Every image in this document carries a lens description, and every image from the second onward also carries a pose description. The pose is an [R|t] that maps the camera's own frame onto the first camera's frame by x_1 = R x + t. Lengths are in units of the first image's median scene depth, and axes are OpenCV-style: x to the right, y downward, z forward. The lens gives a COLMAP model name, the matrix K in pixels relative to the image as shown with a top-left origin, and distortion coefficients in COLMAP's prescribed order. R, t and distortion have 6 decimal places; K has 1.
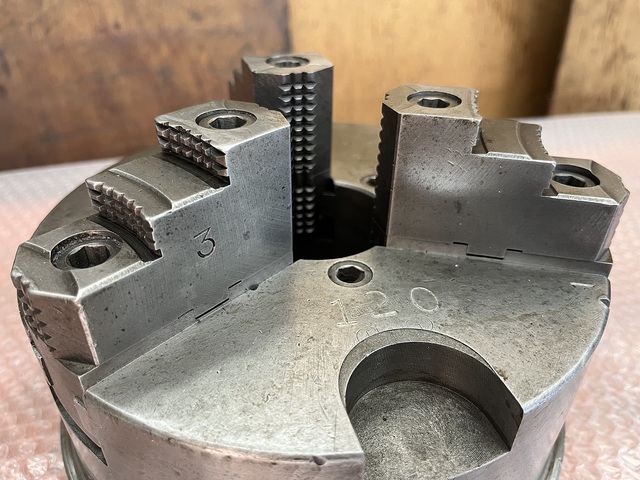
lens RADIAL K [[510.2, 0, 320.0], [0, 510.2, 240.0], [0, 0, 1]] dist [-0.006751, -0.016739]
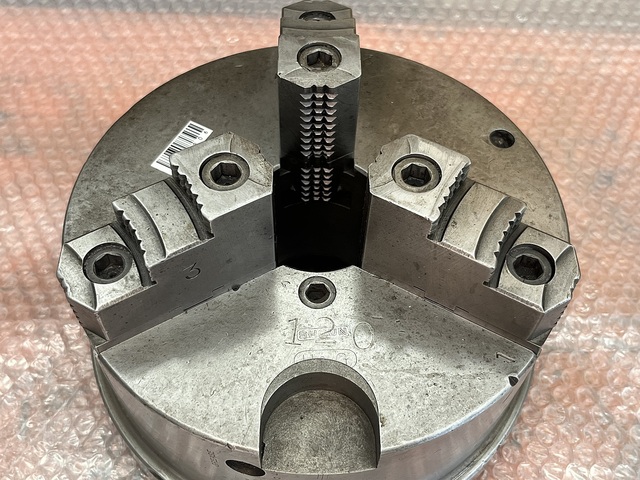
lens RADIAL K [[741.1, 0, 320.0], [0, 741.1, 240.0], [0, 0, 1]] dist [0.030769, 0.001628]
pose [[0.955820, 0.246303, -0.160446, 0.345660], [-0.169624, 0.907926, 0.383273, -0.781577], [0.240075, -0.339125, 0.909593, -0.580709]]
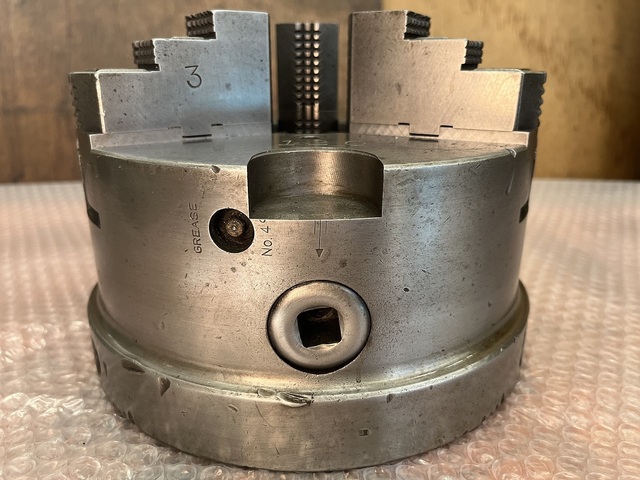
lens RADIAL K [[512.3, 0, 320.0], [0, 512.3, 240.0], [0, 0, 1]] dist [-0.006548, -0.001420]
pose [[0.964248, 0.074786, -0.254232, 0.475064], [-0.135745, 0.963324, -0.231475, 0.671990], [0.227596, 0.257710, 0.939034, -0.143462]]
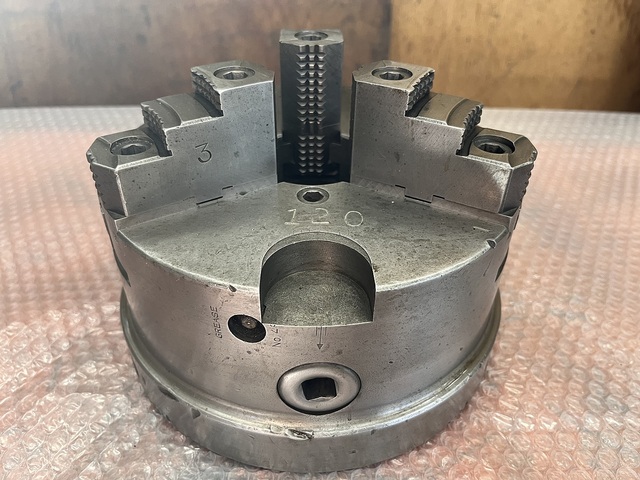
lens RADIAL K [[510.2, 0, 320.0], [0, 510.2, 240.0], [0, 0, 1]] dist [-0.006751, -0.016739]
pose [[0.961884, 0.163066, -0.219519, 0.443727], [-0.150767, 0.985960, 0.071776, 0.091815], [0.228141, -0.035944, 0.972964, -0.379474]]
